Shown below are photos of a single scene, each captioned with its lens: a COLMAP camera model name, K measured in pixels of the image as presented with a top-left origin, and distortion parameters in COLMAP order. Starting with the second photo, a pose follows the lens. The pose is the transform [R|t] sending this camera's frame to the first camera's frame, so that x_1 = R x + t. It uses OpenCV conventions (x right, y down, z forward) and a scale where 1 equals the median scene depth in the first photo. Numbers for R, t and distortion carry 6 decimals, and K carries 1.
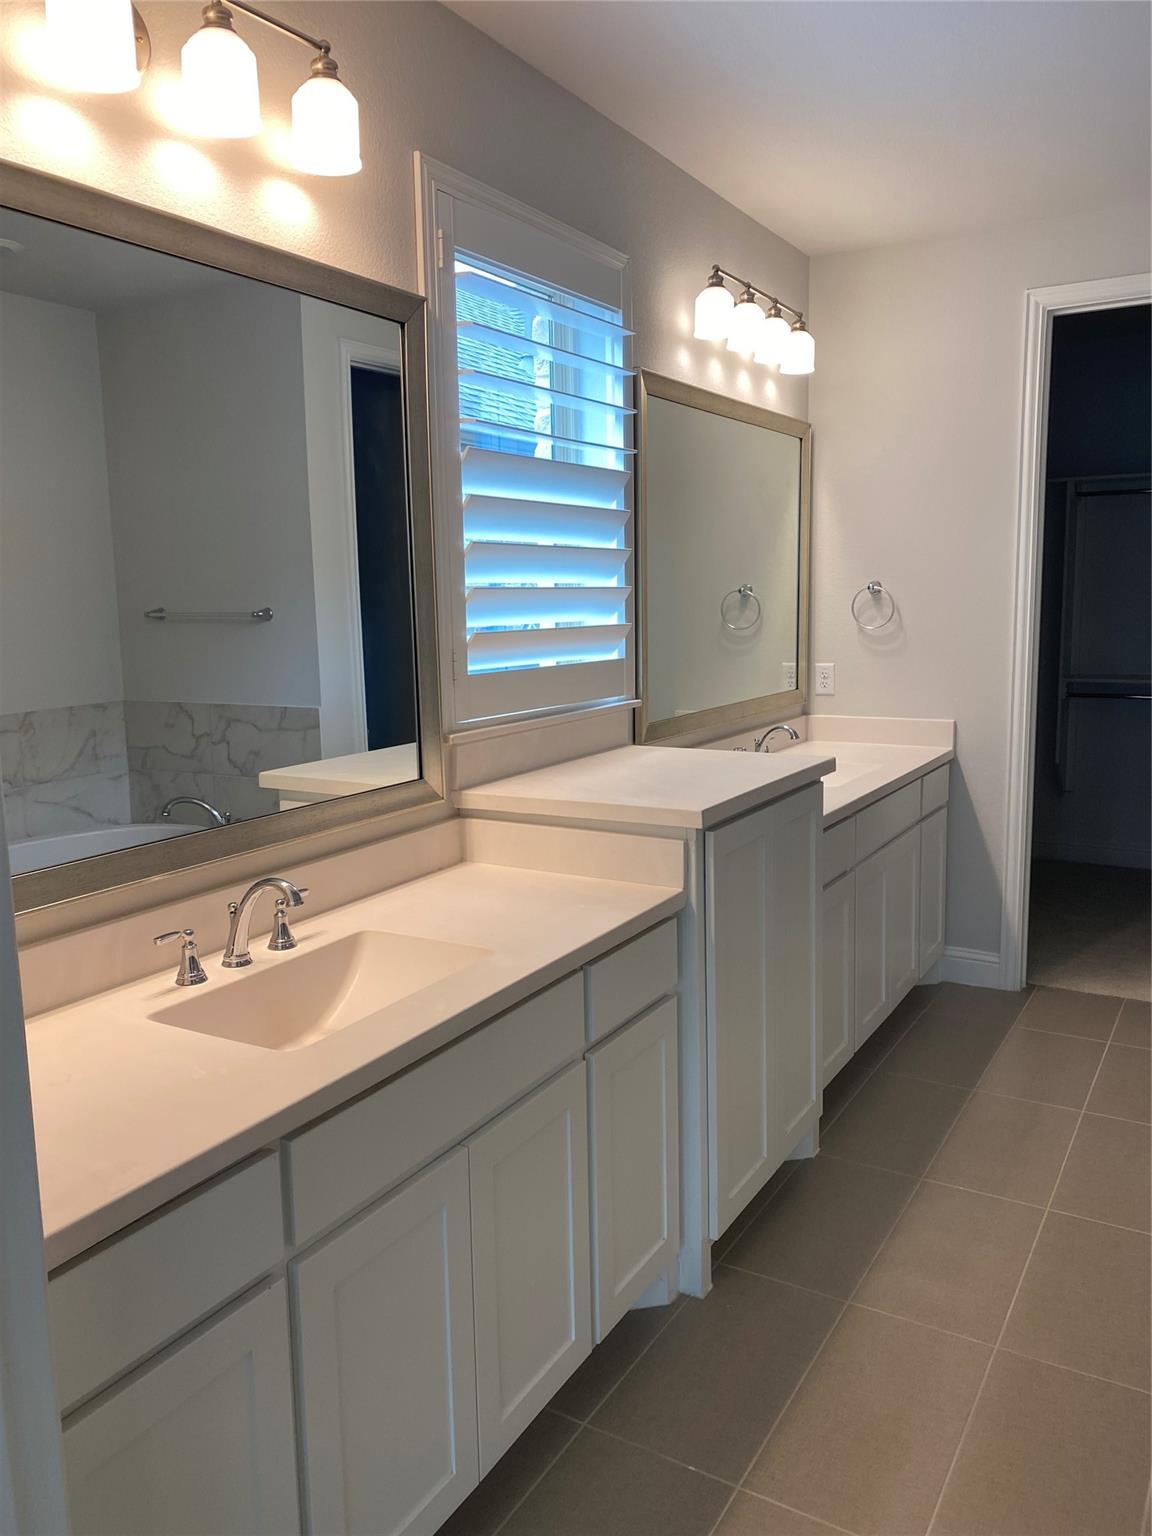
lens RADIAL K [[1174.9, 0, 573.0], [0, 1174.9, 792.4], [0, 0, 1]] dist [0.033071, -0.055985]
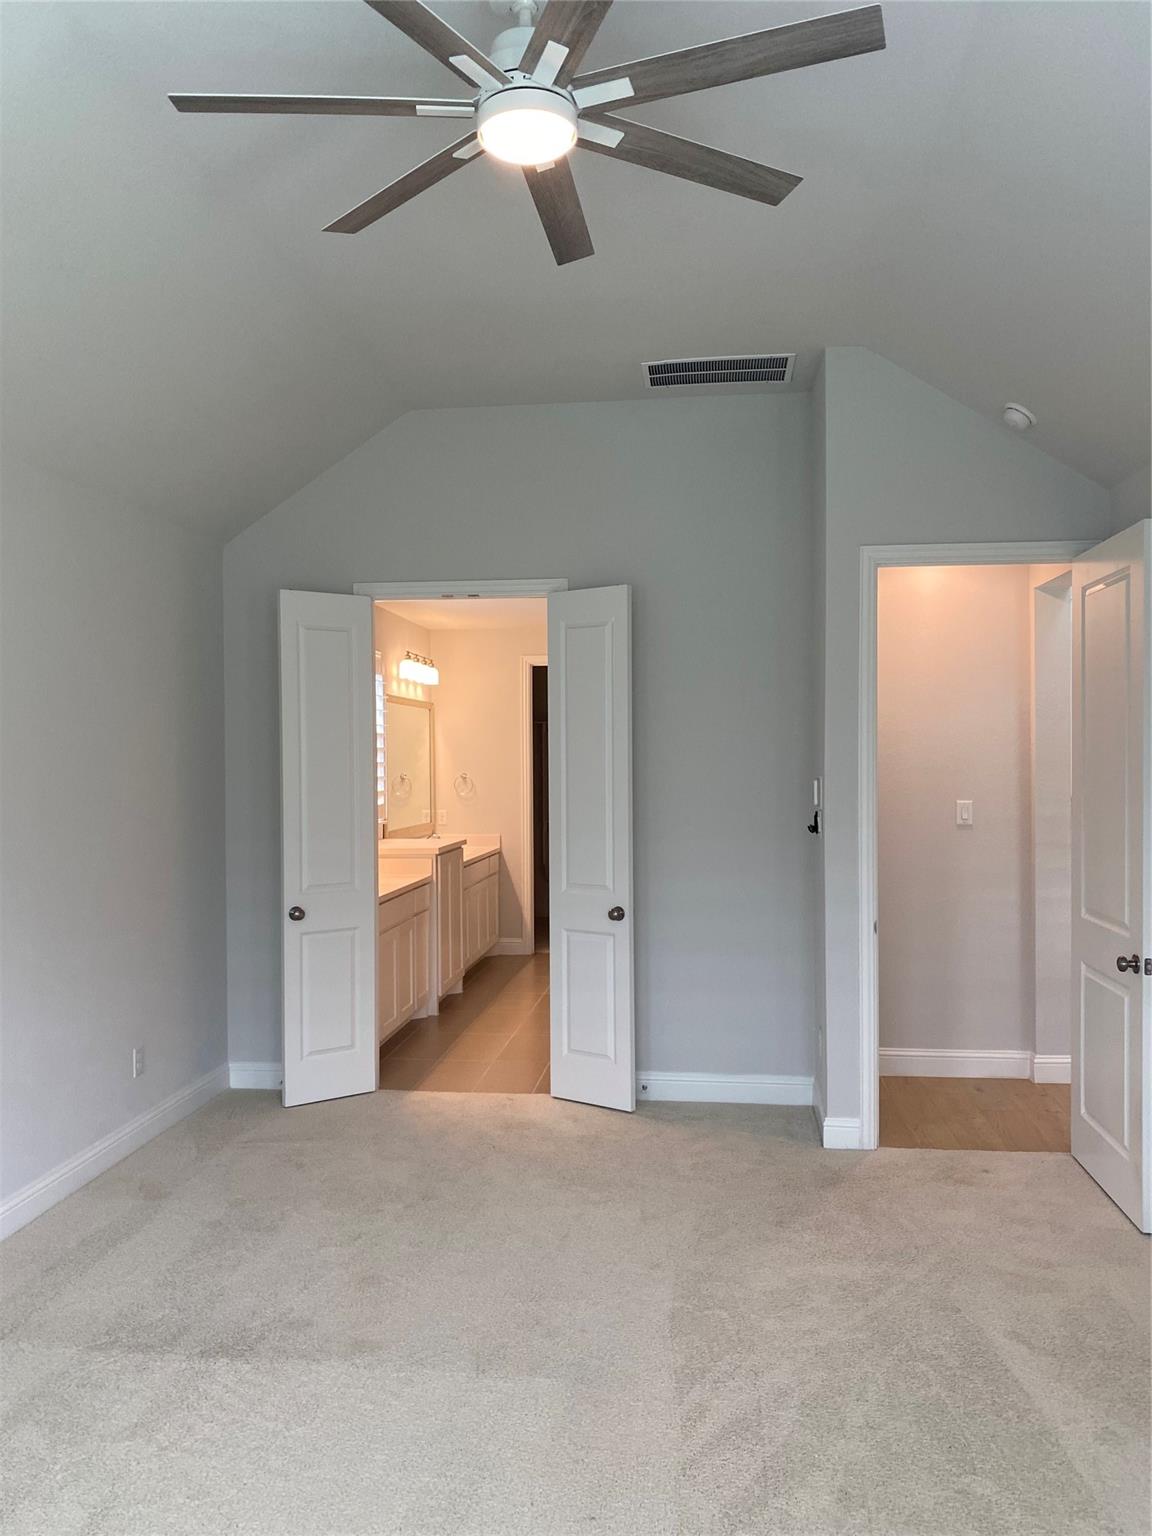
lens RADIAL K [[1174.9, 0, 573.0], [0, 1174.9, 792.4], [0, 0, 1]] dist [0.033071, -0.055985]
pose [[0.918692, 0.009537, 0.394860, -0.439447], [0.046826, 0.990028, -0.132859, 0.164854], [-0.392189, 0.140546, 0.909084, -1.117817]]
